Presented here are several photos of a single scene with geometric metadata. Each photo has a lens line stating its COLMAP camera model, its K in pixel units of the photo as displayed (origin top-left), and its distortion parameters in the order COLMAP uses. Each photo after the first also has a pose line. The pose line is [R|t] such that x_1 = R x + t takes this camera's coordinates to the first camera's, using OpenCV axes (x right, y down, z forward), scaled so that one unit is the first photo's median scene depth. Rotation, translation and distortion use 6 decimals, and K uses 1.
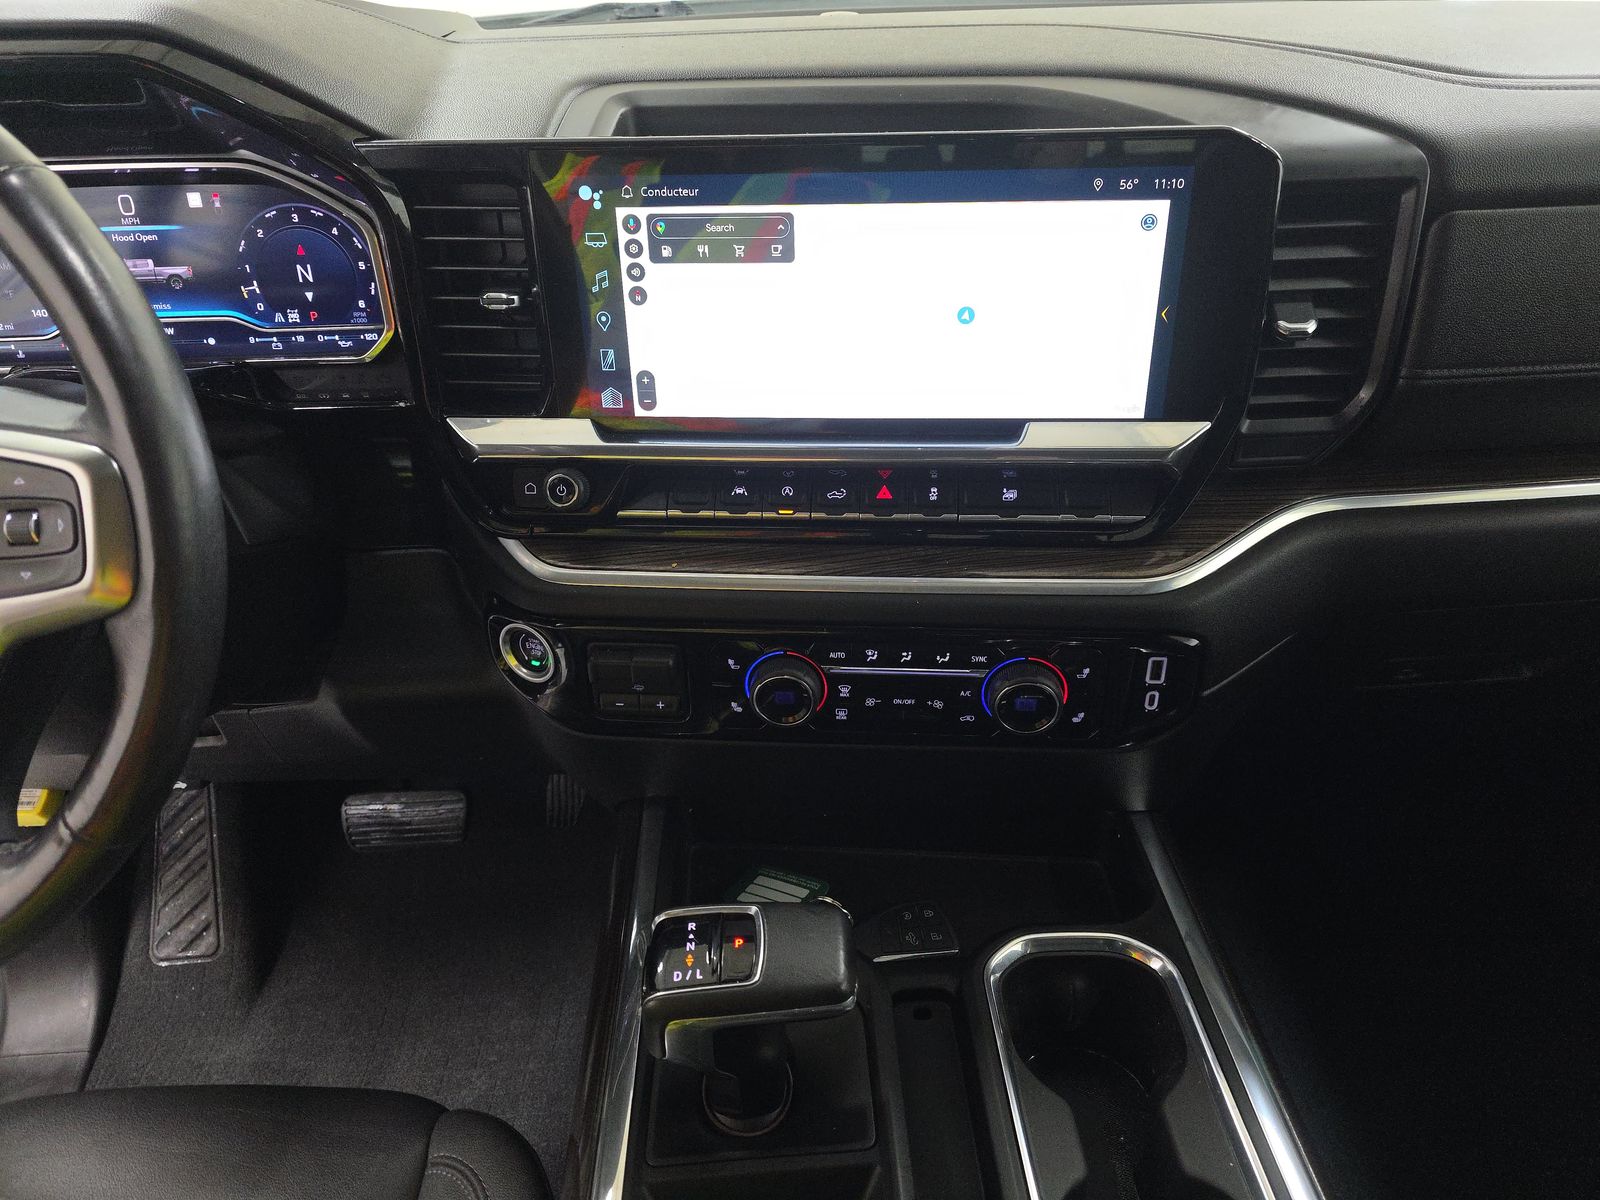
lens RADIAL K [[1065.2, 0, 797.0], [0, 1065.2, 582.4], [0, 0, 1]] dist [0.067077, -0.035873]
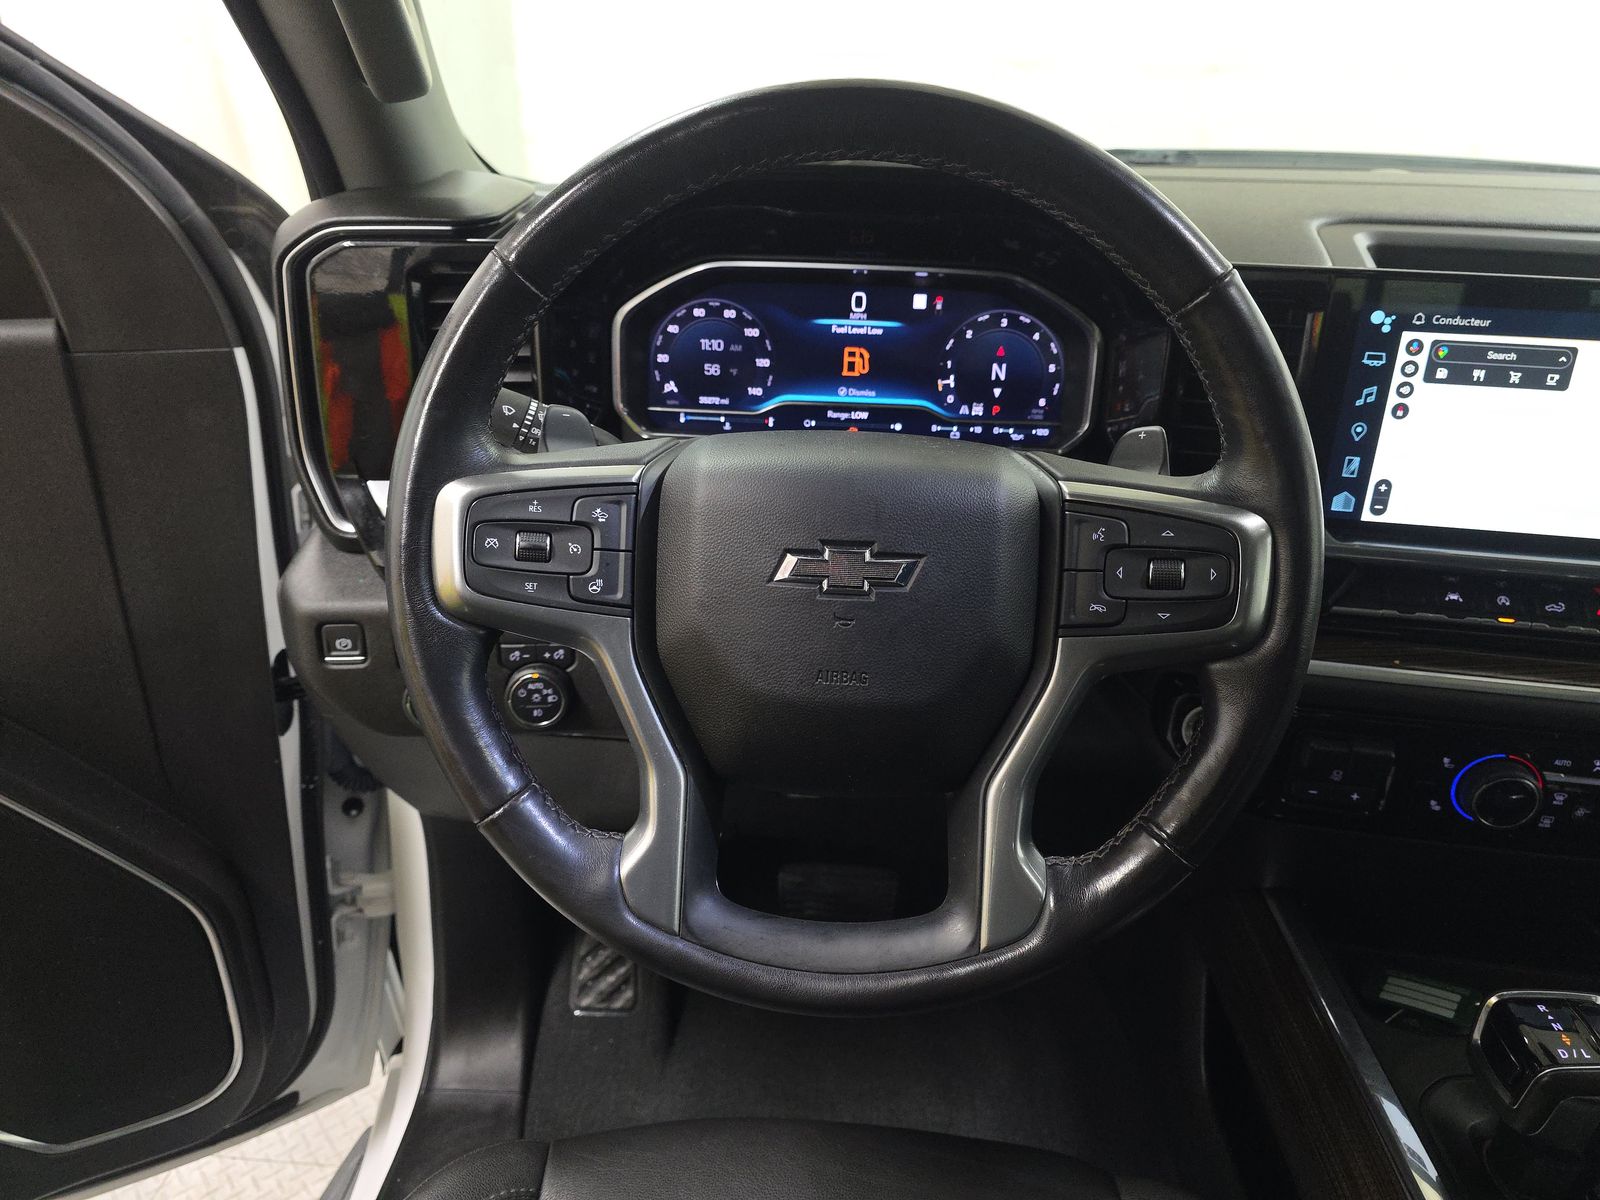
lens RADIAL K [[1072.2, 0, 813.9], [0, 1072.2, 622.6], [0, 0, 1]] dist [0.072496, -0.053700]
pose [[0.996554, 0.082237, -0.010844, -0.681557], [-0.082826, 0.993637, -0.076323, 0.076266], [0.004498, 0.076958, 0.997024, -0.086915]]
